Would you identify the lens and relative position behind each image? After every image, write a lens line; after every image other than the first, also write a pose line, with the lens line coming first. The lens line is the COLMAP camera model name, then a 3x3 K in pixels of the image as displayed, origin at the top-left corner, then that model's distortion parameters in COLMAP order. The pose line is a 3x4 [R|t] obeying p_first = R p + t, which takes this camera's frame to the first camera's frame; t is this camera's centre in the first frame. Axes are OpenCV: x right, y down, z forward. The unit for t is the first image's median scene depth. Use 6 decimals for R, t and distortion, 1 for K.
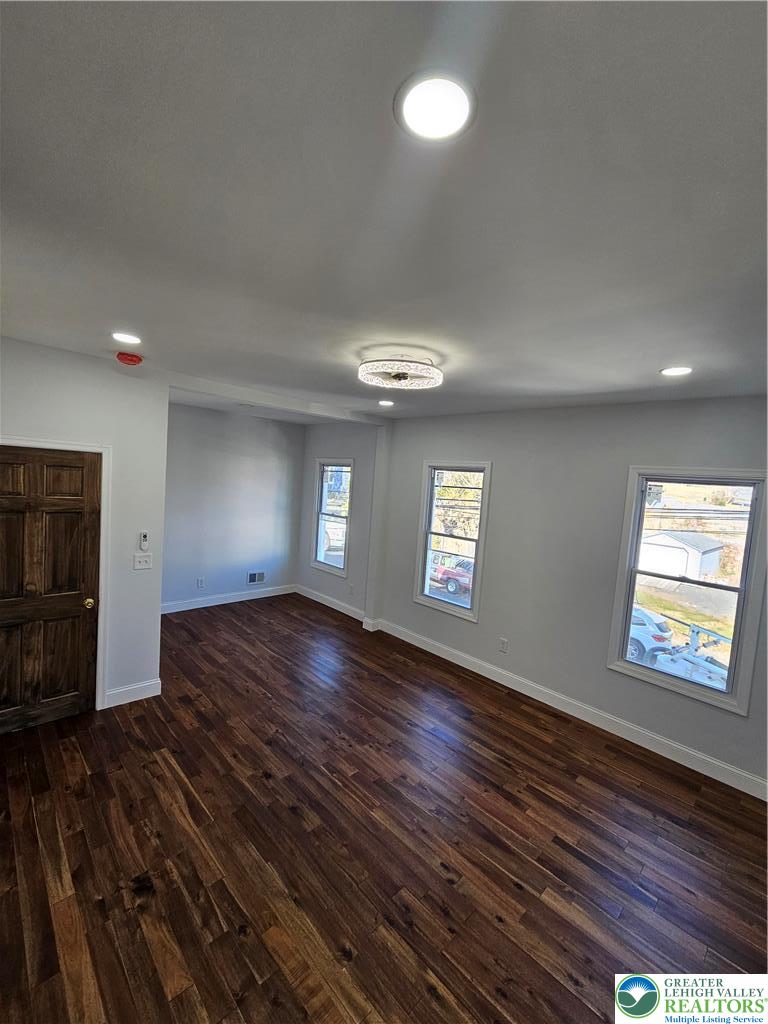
lens RADIAL K [[415.6, 0, 384.3], [0, 415.6, 509.0], [0, 0, 1]] dist [-0.000805, 0.000815]
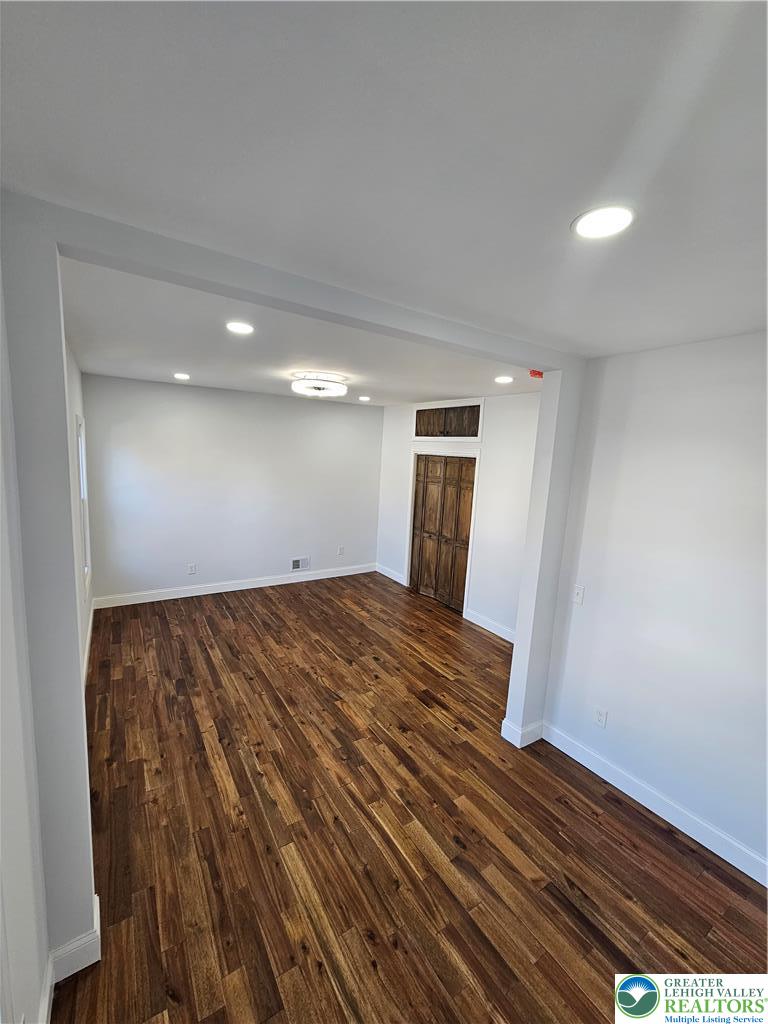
lens RADIAL K [[415.6, 0, 384.0], [0, 415.6, 510.2], [0, 0, 1]] dist [-0.000805, 0.000815]
pose [[-0.971962, -0.149053, 0.181858, -0.431056], [-0.105307, 0.967451, 0.230106, -0.203115], [-0.210237, 0.204504, -0.956022, 1.978078]]
